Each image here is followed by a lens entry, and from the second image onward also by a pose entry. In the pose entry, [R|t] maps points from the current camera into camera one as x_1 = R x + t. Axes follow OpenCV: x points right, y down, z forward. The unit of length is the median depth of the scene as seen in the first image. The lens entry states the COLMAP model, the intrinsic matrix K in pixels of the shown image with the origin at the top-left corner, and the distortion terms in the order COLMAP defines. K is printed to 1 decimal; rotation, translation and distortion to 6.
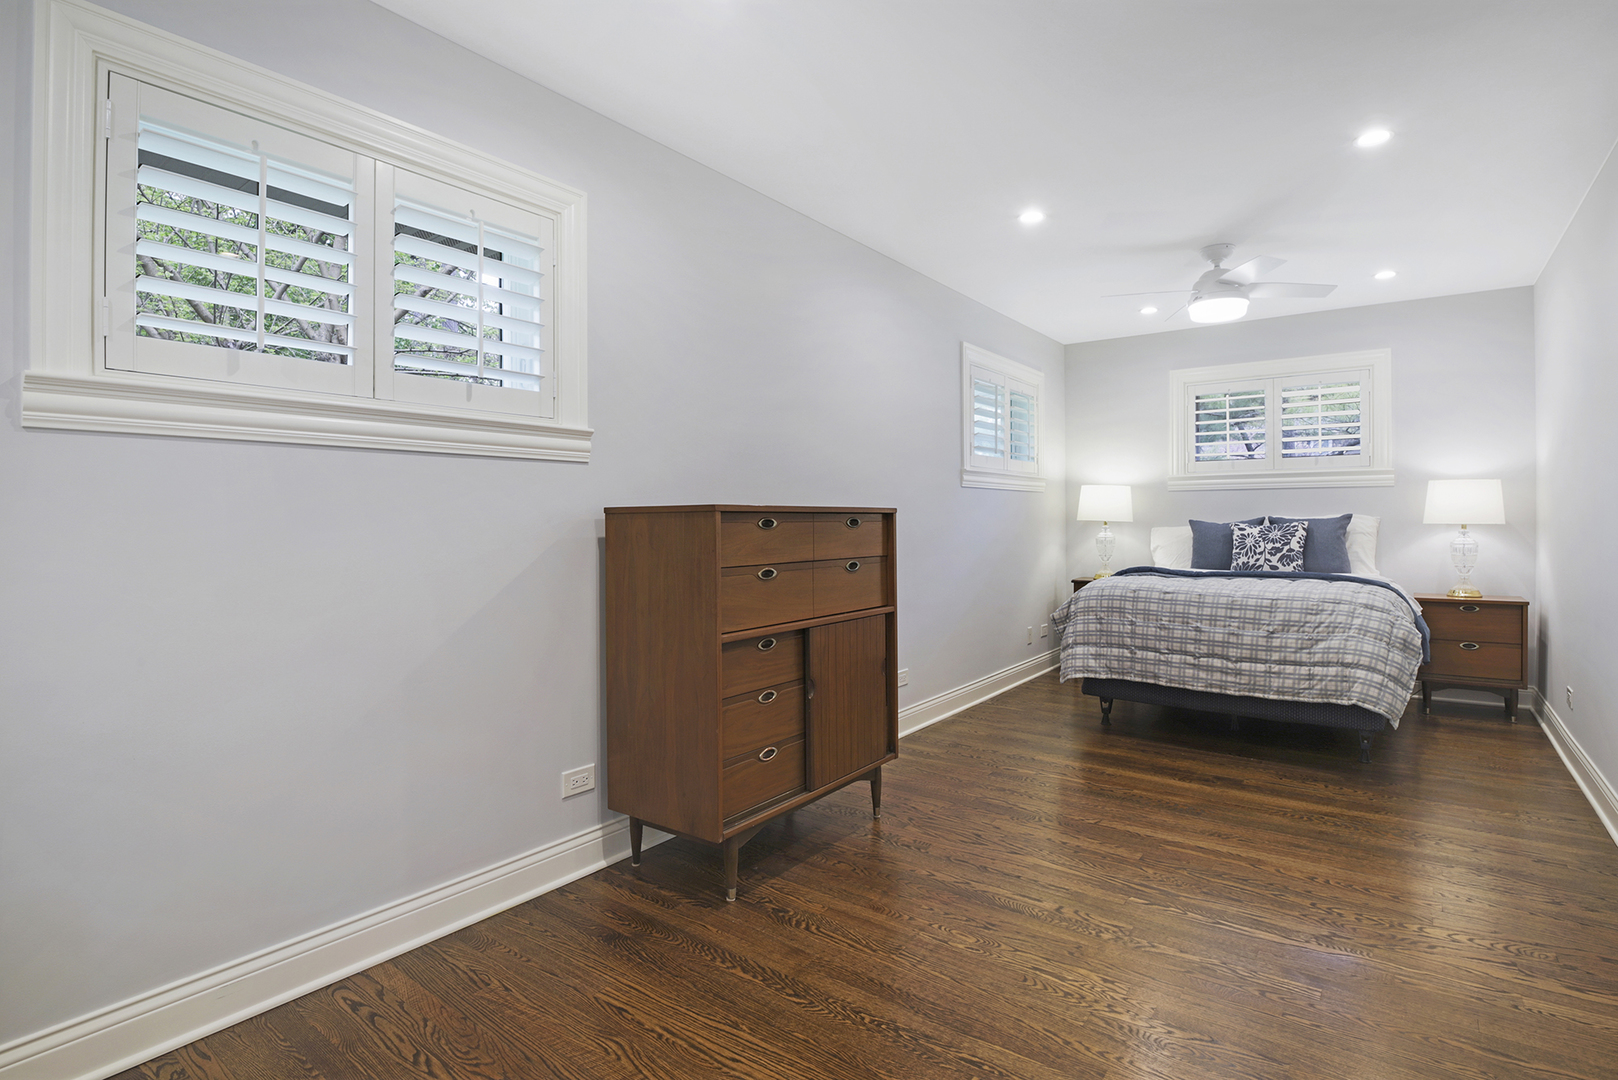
lens RADIAL K [[819.8, 0, 809.1], [0, 819.8, 513.1], [0, 0, 1]] dist [-0.003703, -0.000763]
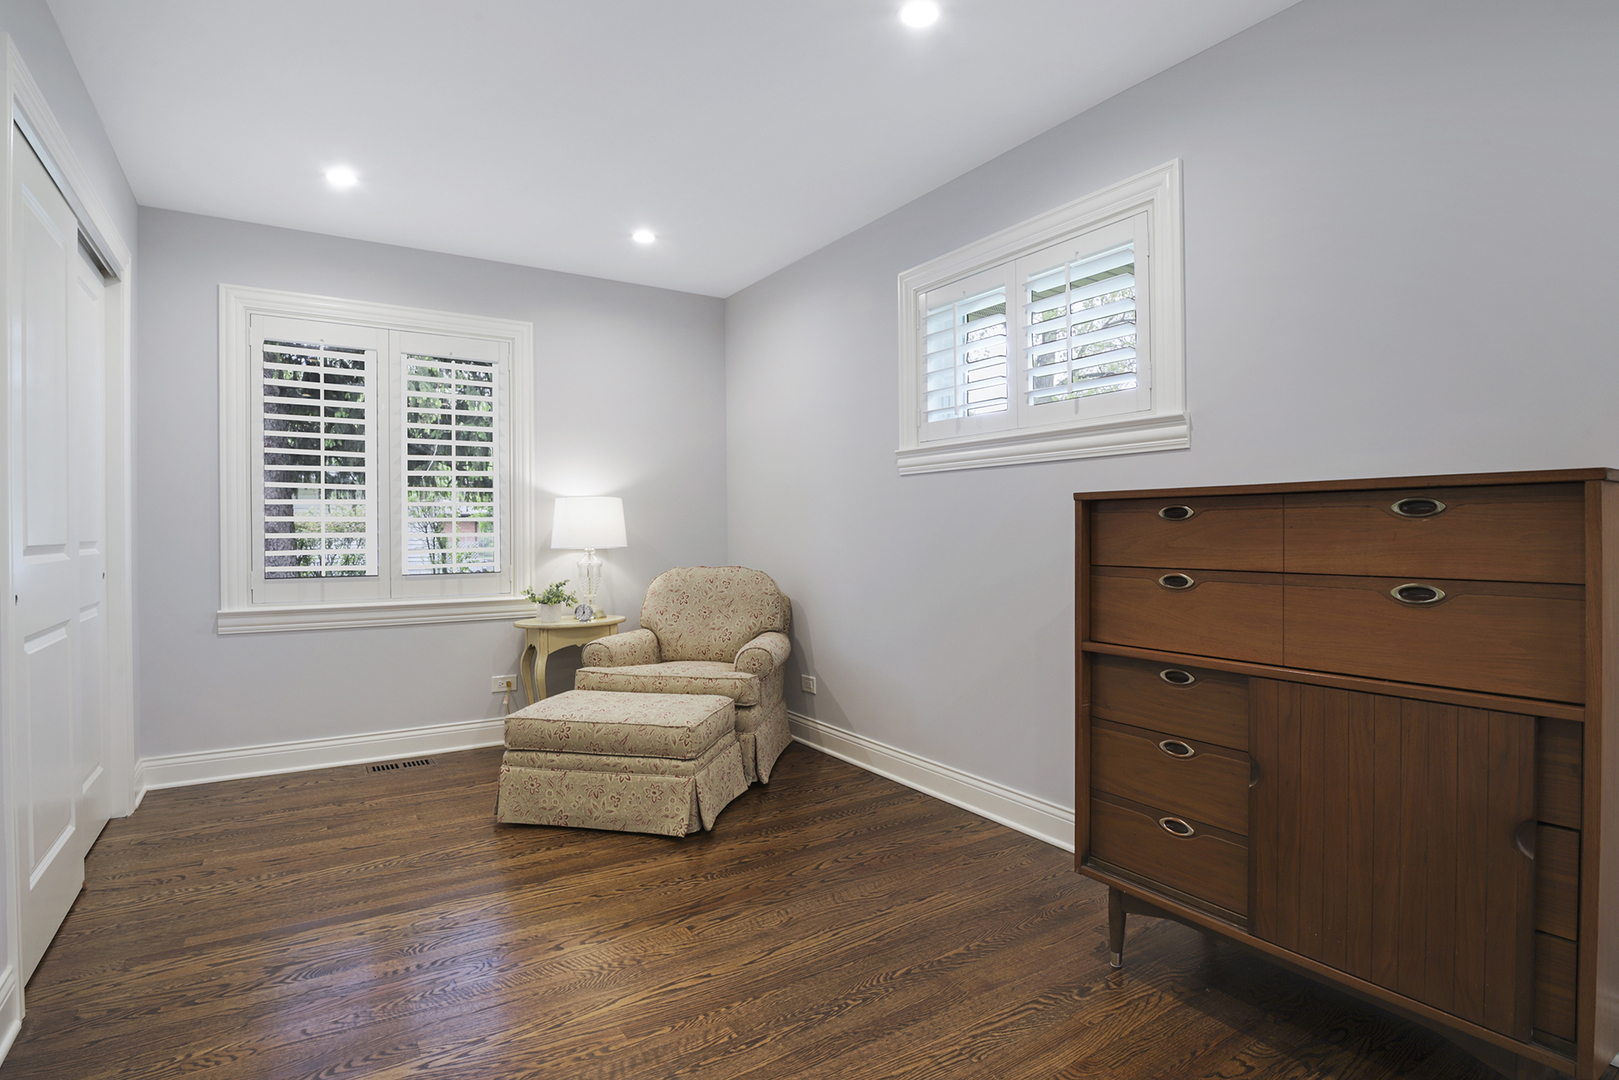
lens RADIAL K [[819.0, 0, 807.5], [0, 819.0, 530.7], [0, 0, 1]] dist [-0.001063, 0.000140]
pose [[-0.351910, 0.003734, -0.936026, 0.760359], [0.009742, 0.999952, 0.000326, 0.025884], [0.935983, -0.009004, -0.351930, 0.963073]]
